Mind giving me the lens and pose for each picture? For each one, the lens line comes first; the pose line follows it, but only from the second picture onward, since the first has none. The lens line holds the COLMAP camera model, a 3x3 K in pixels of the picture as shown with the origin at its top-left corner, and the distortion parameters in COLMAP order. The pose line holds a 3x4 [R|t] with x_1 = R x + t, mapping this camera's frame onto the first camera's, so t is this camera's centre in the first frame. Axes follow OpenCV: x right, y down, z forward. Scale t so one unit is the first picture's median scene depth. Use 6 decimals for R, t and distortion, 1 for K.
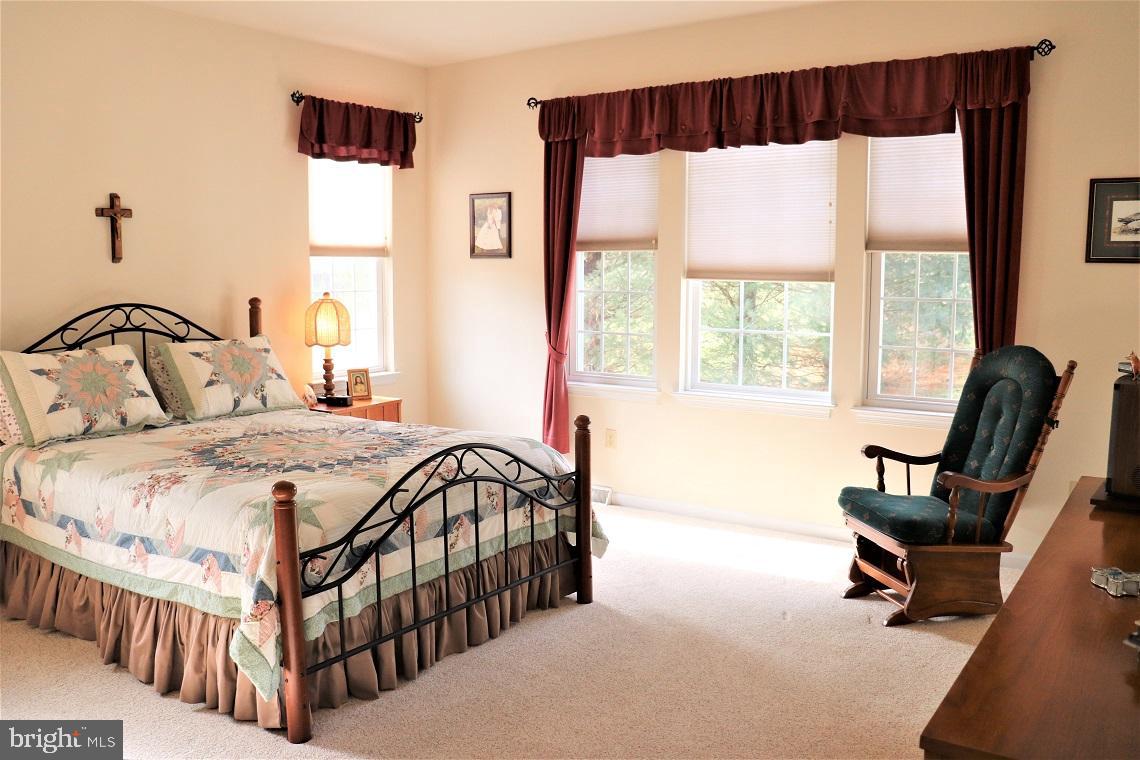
lens RADIAL K [[955.4, 0, 570.0], [0, 955.4, 374.4], [0, 0, 1]] dist [-0.149558, 0.108356]
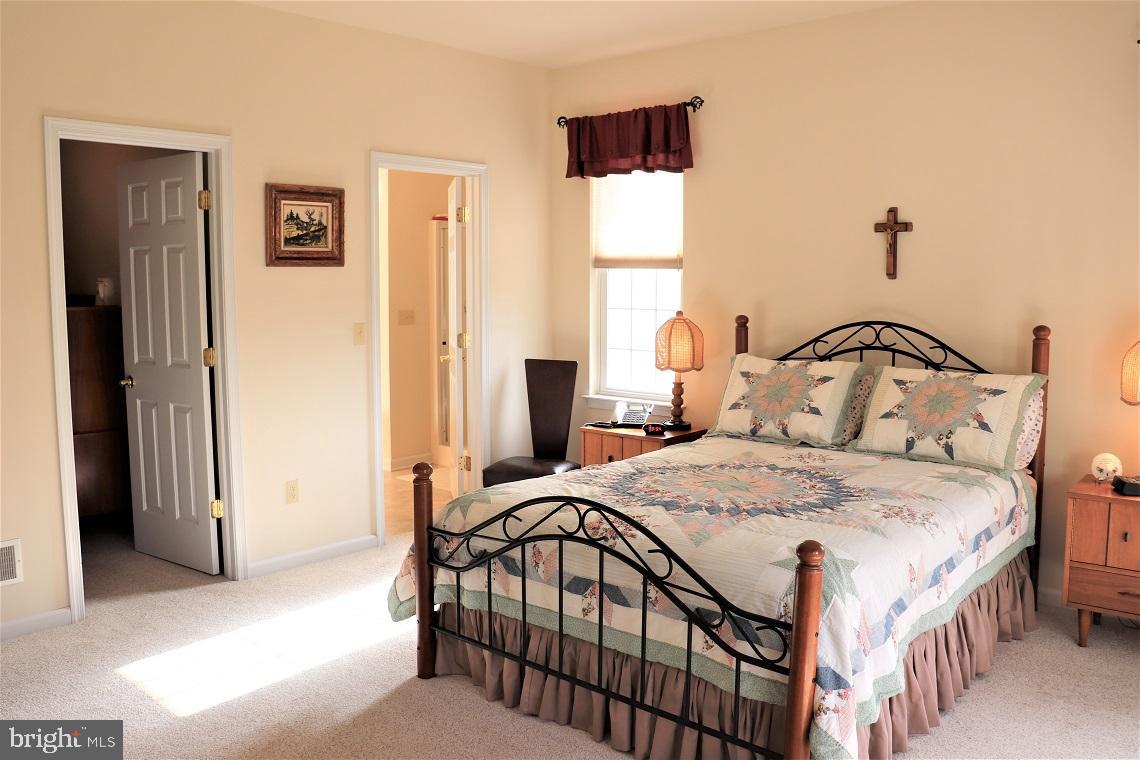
lens RADIAL K [[955.4, 0, 570.8], [0, 955.4, 378.7], [0, 0, 1]] dist [-0.149558, 0.108356]
pose [[-0.132913, 0.102573, -0.985806, 0.516321], [-0.108805, 0.987109, 0.117379, -0.093850], [0.985137, 0.122861, -0.120039, 0.779464]]
